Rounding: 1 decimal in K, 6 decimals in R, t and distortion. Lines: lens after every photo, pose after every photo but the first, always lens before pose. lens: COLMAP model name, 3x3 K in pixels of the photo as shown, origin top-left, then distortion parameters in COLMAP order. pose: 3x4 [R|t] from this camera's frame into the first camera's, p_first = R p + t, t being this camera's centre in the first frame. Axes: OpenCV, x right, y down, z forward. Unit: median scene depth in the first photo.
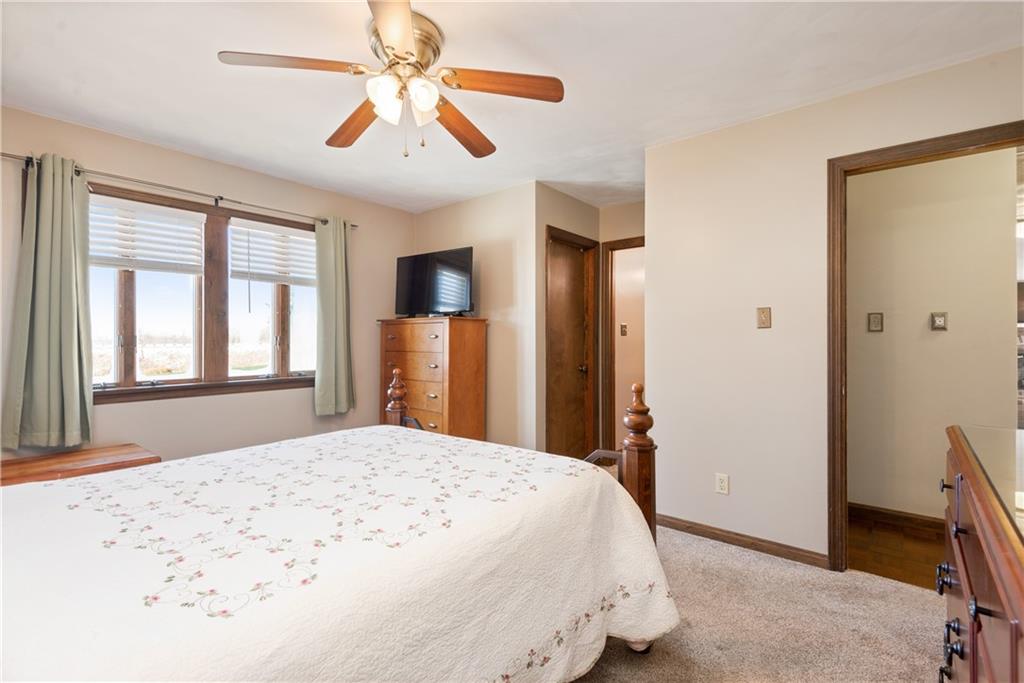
lens RADIAL K [[460.0, 0, 510.2], [0, 460.0, 337.6], [0, 0, 1]] dist [0.035284, -0.020074]
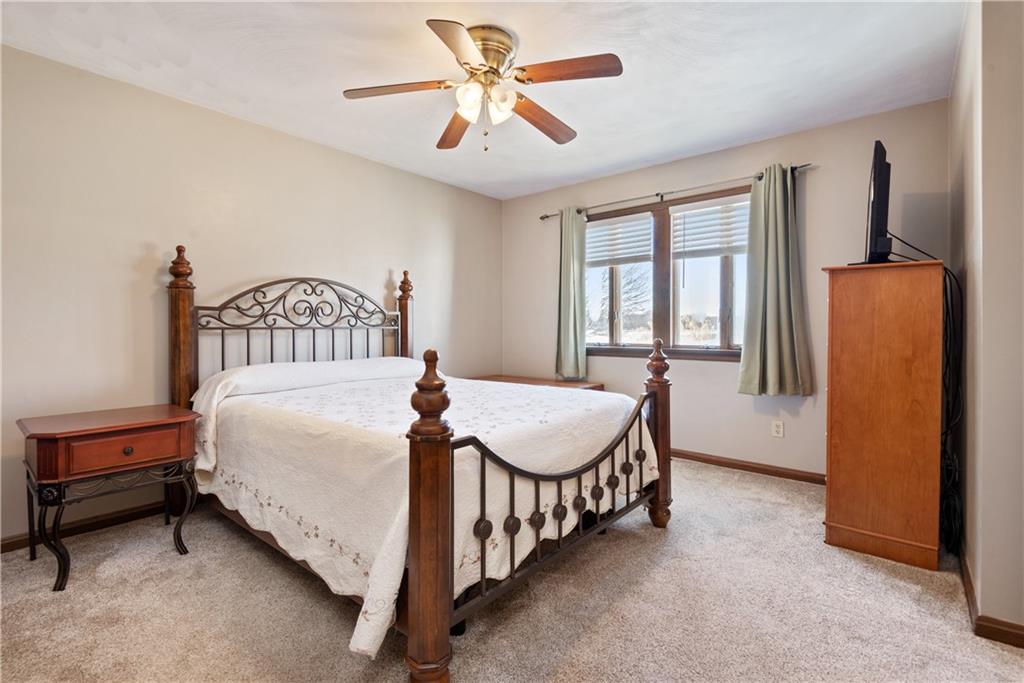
lens RADIAL K [[460.0, 0, 510.2], [0, 460.0, 337.6], [0, 0, 1]] dist [0.035284, -0.020074]
pose [[0.011882, 0.024198, -0.999637, 0.554846], [0.009568, 0.999659, 0.024312, 0.034638], [0.999884, -0.009853, 0.011646, 0.588711]]
